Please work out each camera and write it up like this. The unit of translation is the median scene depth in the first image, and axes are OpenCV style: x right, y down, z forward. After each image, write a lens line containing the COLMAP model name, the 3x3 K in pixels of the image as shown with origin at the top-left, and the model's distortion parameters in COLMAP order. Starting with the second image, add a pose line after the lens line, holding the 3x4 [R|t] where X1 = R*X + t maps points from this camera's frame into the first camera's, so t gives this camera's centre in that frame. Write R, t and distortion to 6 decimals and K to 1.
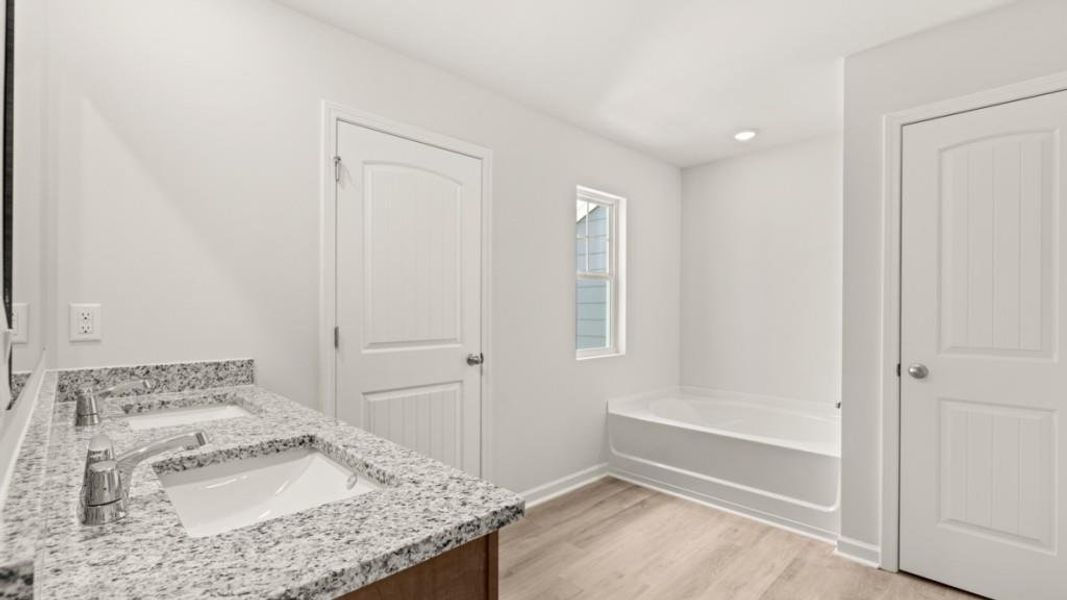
lens RADIAL K [[453.6, 0, 533.5], [0, 453.6, 300.0], [0, 0, 1]] dist [-0.000632, -0.000211]
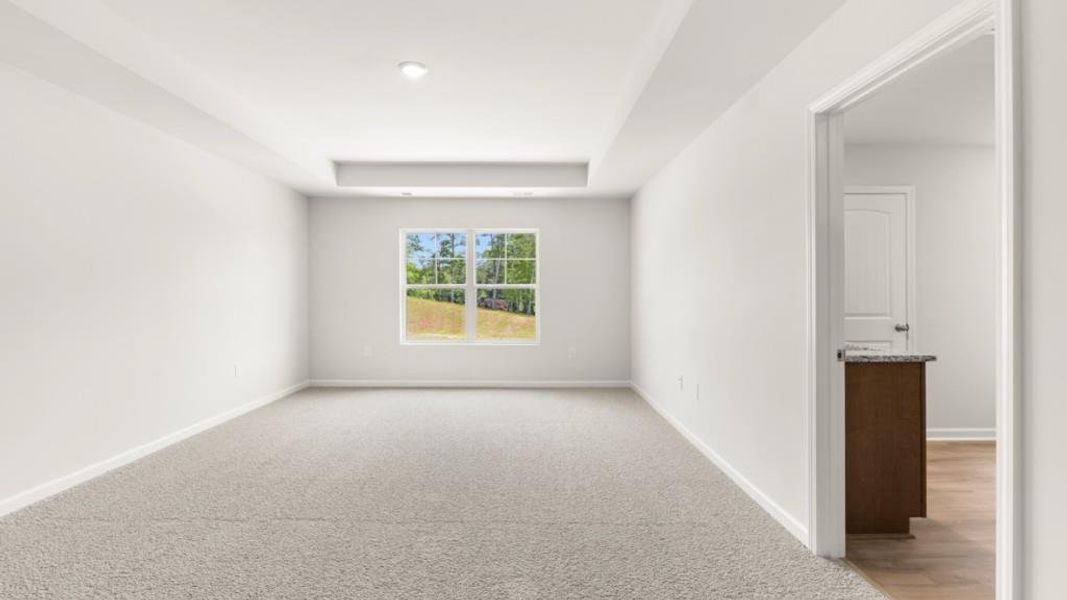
lens RADIAL K [[453.6, 0, 533.5], [0, 453.6, 300.0], [0, 0, 1]] dist [-0.000632, -0.000211]
pose [[0.710868, -0.007551, -0.703285, 0.061836], [0.029992, 0.999358, 0.019586, -0.026978], [0.702685, -0.035016, 0.710639, -0.944571]]
